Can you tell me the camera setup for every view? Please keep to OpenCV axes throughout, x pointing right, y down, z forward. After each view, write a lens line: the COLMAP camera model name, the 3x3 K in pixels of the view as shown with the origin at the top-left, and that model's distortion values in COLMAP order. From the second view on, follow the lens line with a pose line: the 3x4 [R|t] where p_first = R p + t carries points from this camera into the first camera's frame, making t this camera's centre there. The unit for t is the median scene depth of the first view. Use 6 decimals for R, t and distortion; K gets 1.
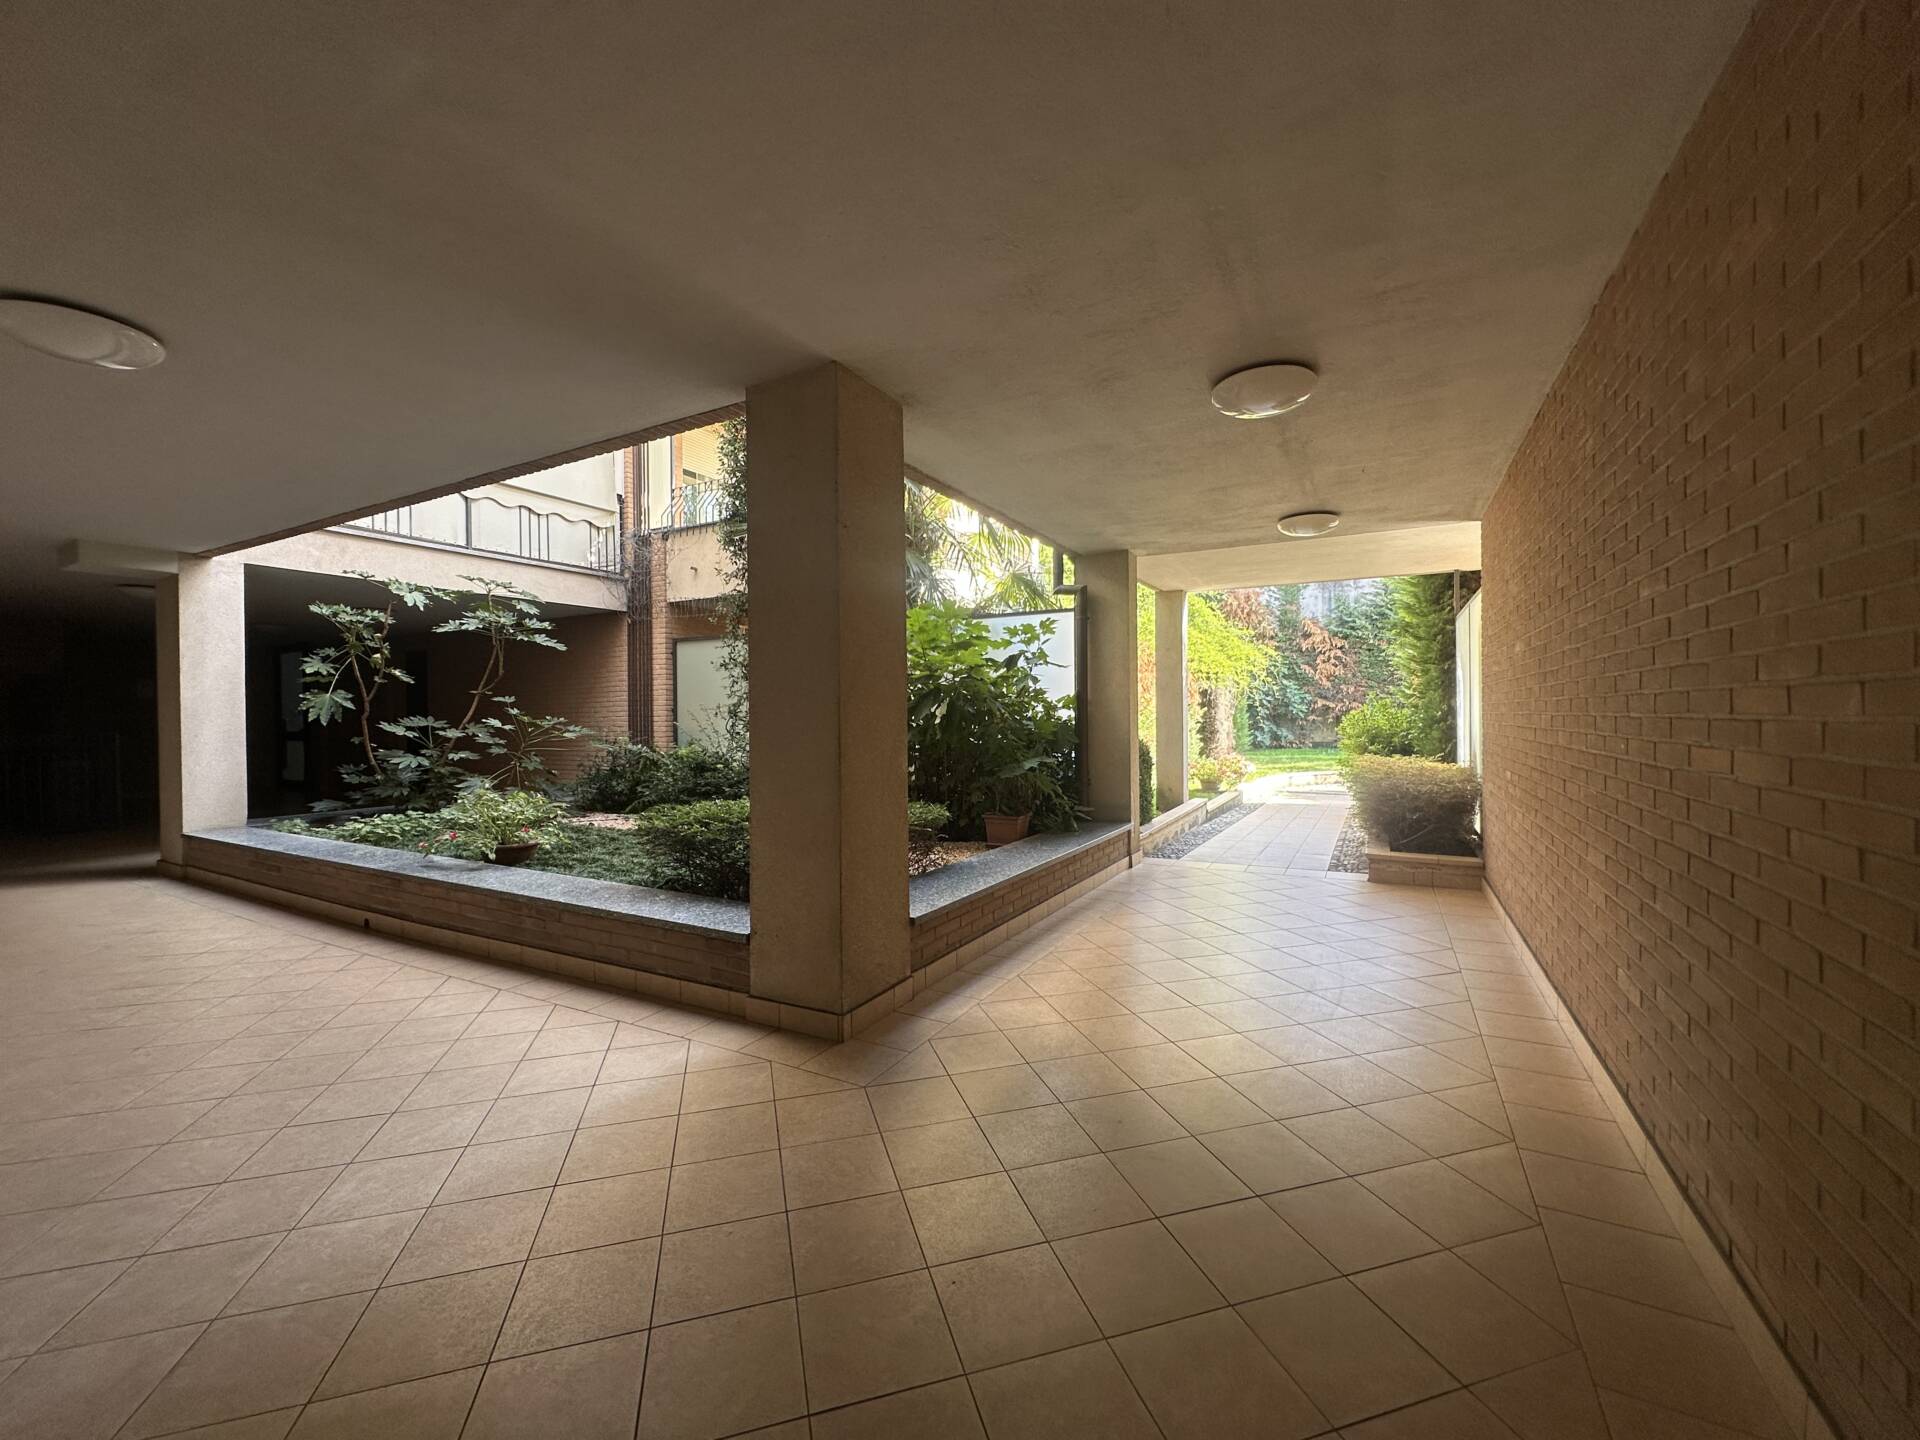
lens RADIAL K [[768.0, 0, 959.0], [0, 768.0, 717.9], [0, 0, 1]] dist [-0.003740, 0.001198]
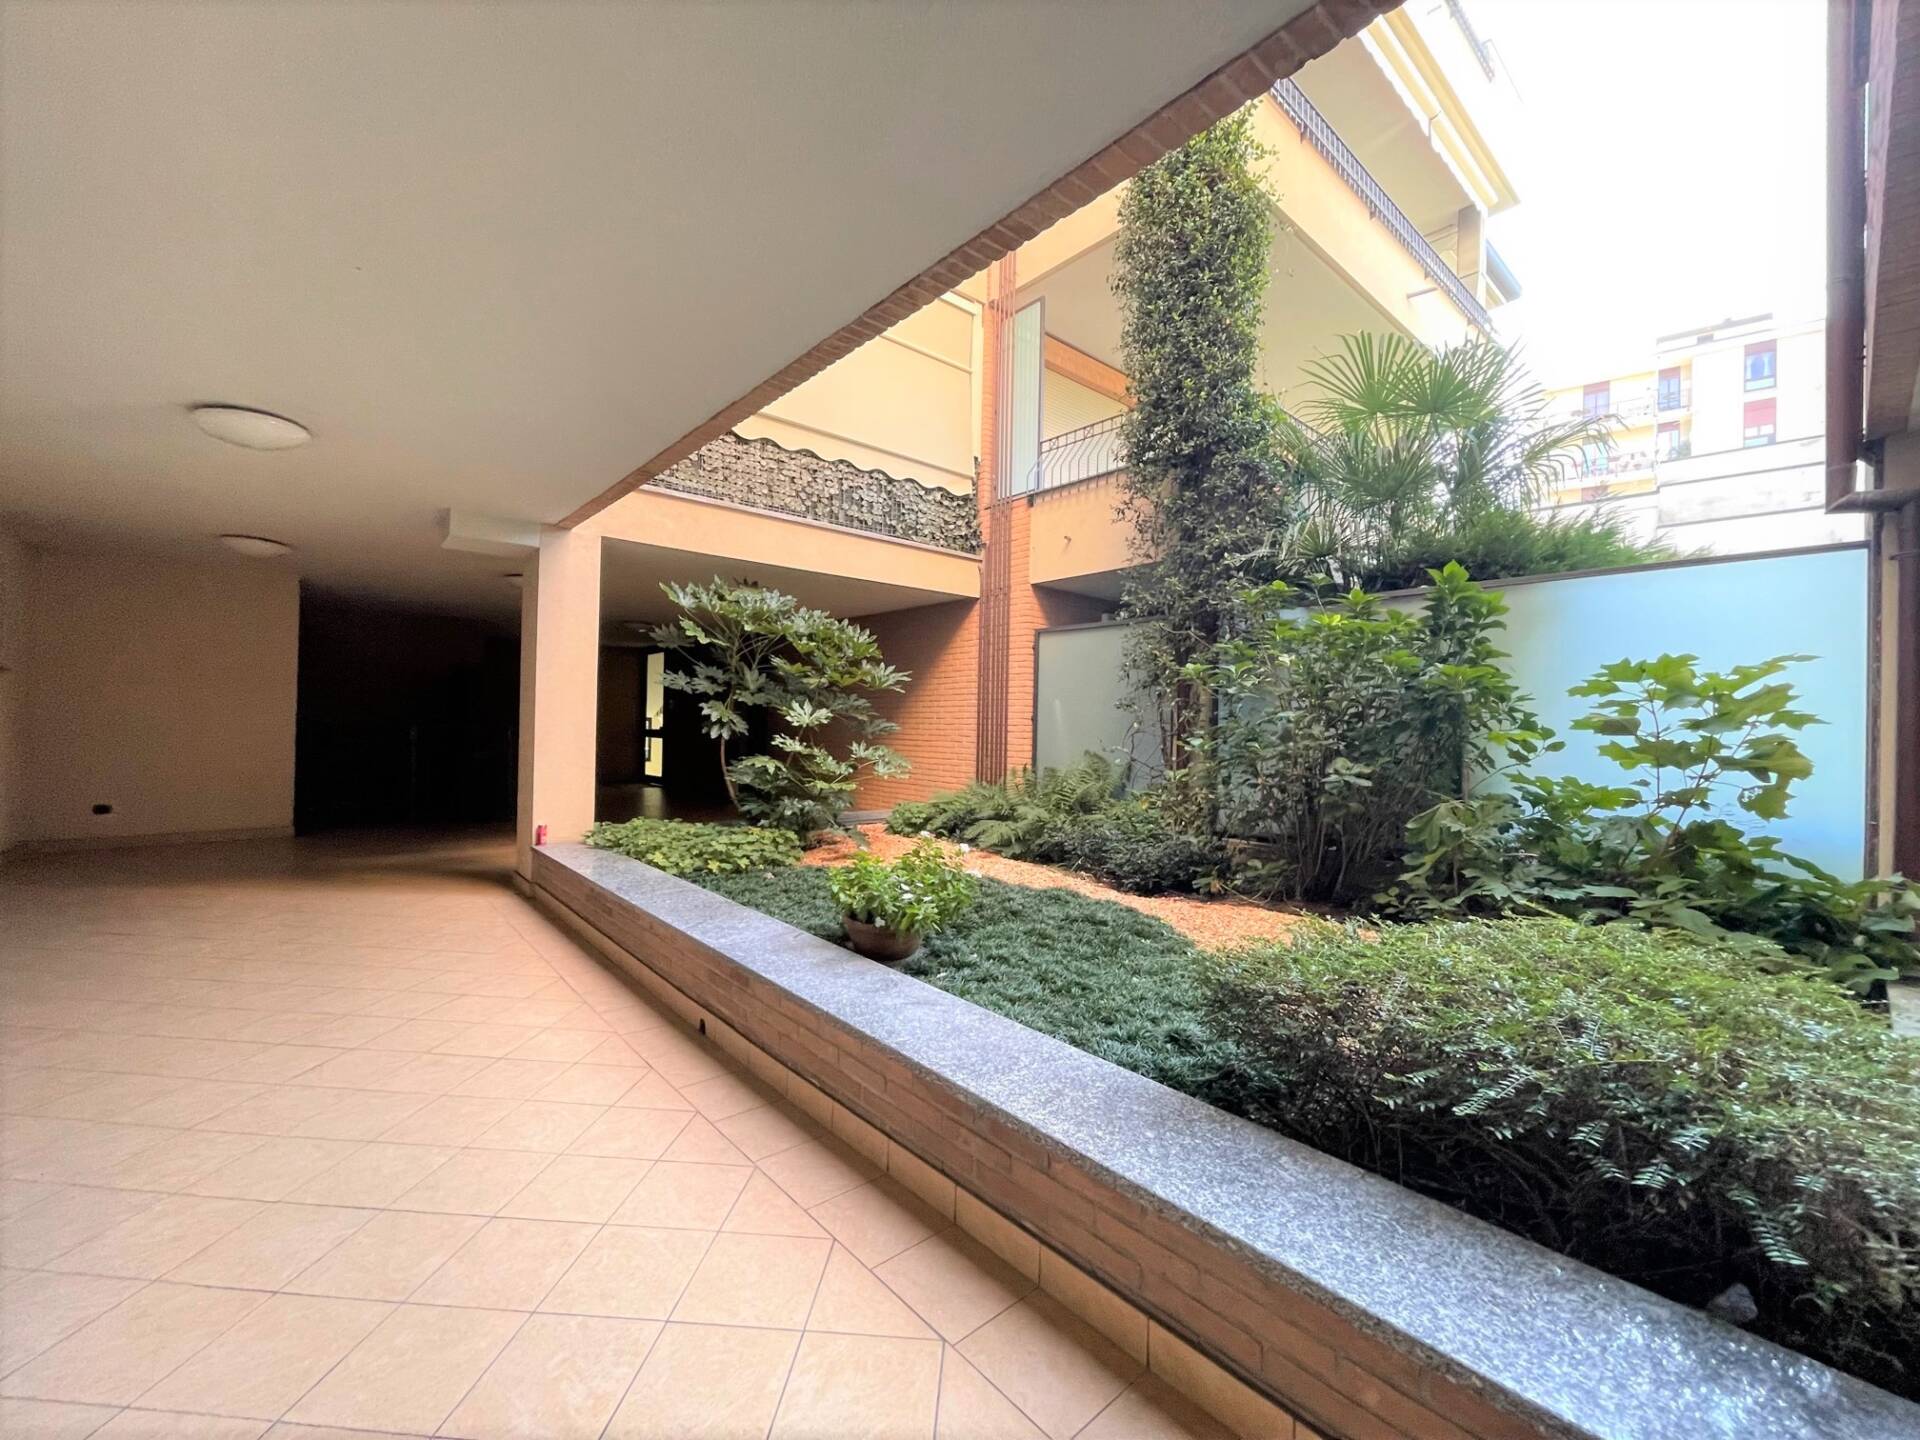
lens RADIAL K [[769.3, 0, 943.3], [0, 769.3, 714.7], [0, 0, 1]] dist [-0.001979, -0.001305]
pose [[0.933874, 0.023891, -0.356803, -0.230900], [-0.031855, 0.999357, -0.016460, 0.001148], [0.356180, 0.026737, 0.934035, 0.297419]]
